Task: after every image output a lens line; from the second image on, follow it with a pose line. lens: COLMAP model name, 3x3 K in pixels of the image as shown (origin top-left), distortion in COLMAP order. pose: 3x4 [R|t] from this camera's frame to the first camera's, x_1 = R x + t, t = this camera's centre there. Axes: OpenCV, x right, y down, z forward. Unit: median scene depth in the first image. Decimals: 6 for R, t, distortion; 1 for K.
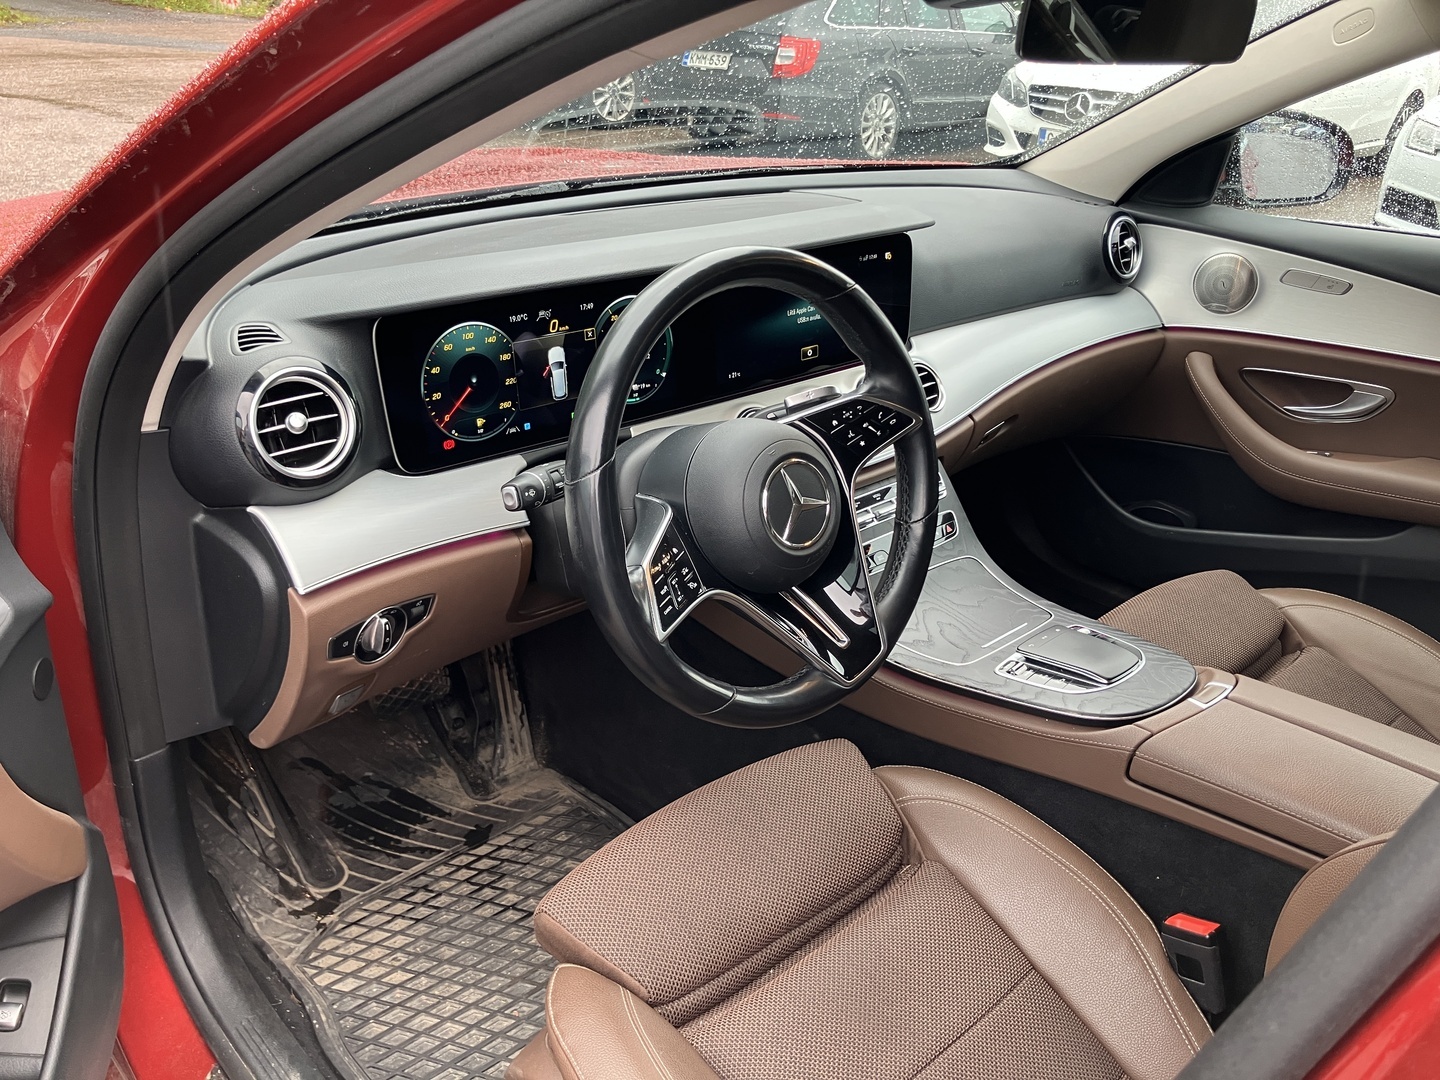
lens RADIAL K [[1164.7, 0, 723.1], [0, 1164.7, 540.3], [0, 0, 1]] dist [-0.013032, 0.011964]
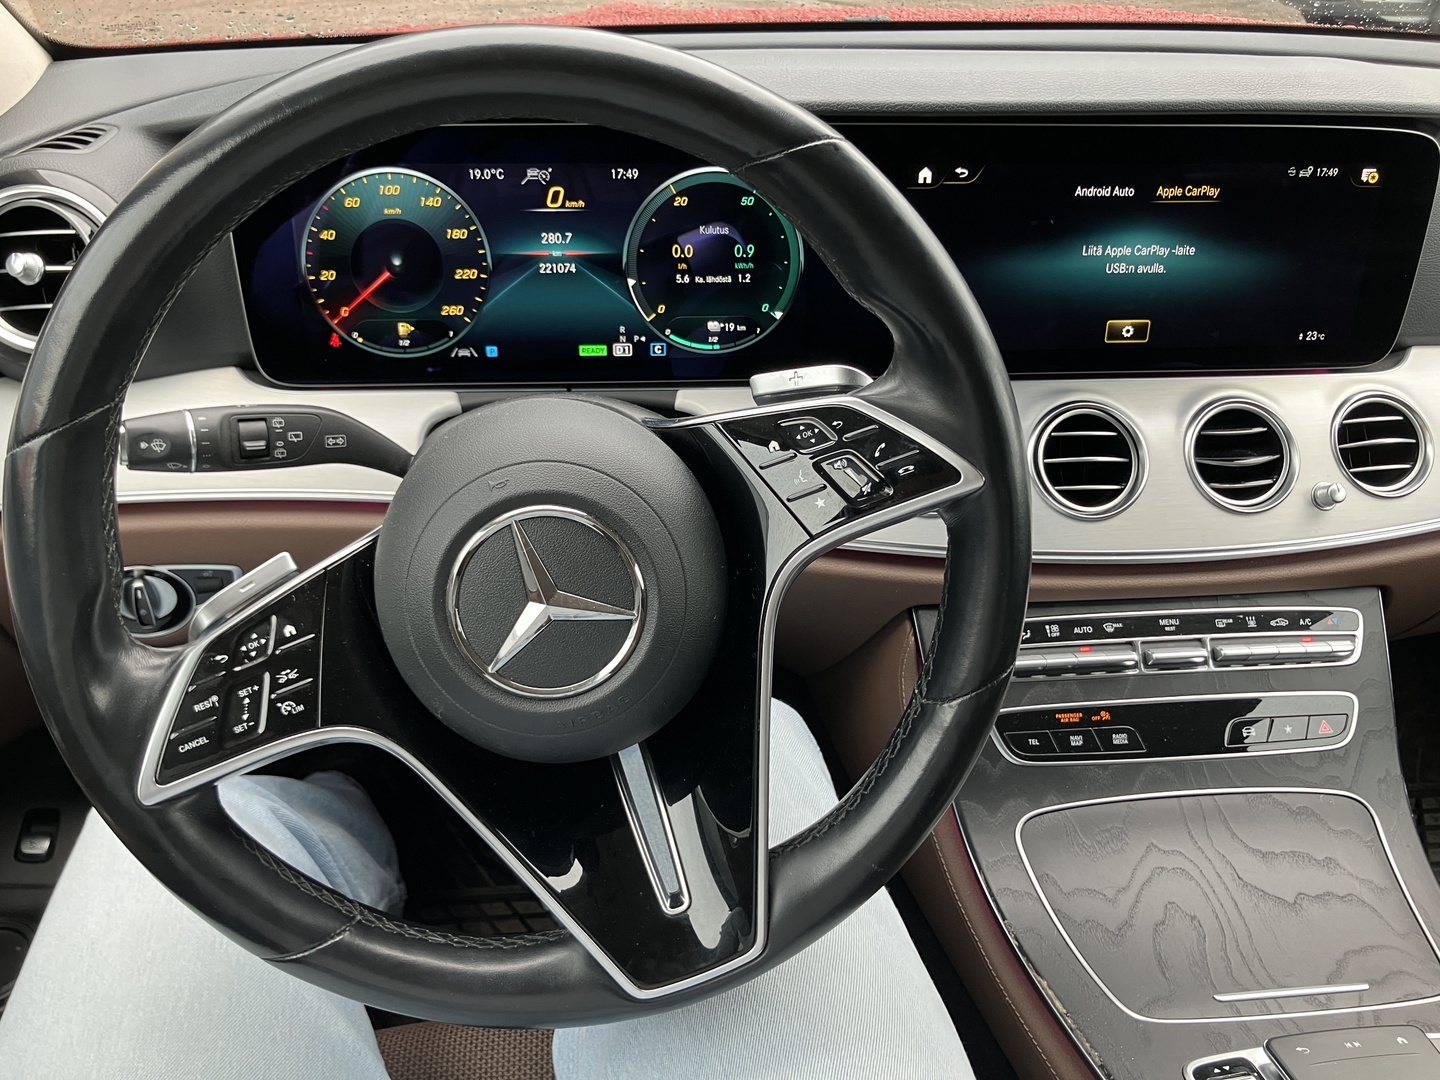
lens RADIAL K [[1164.7, 0, 720.5], [0, 1164.7, 536.6], [0, 0, 1]] dist [-0.013032, 0.011964]
pose [[0.798307, 0.277282, -0.534622, 0.301408], [-0.246106, 0.960401, 0.130623, -0.116805], [0.549671, 0.027296, 0.834935, 0.556110]]
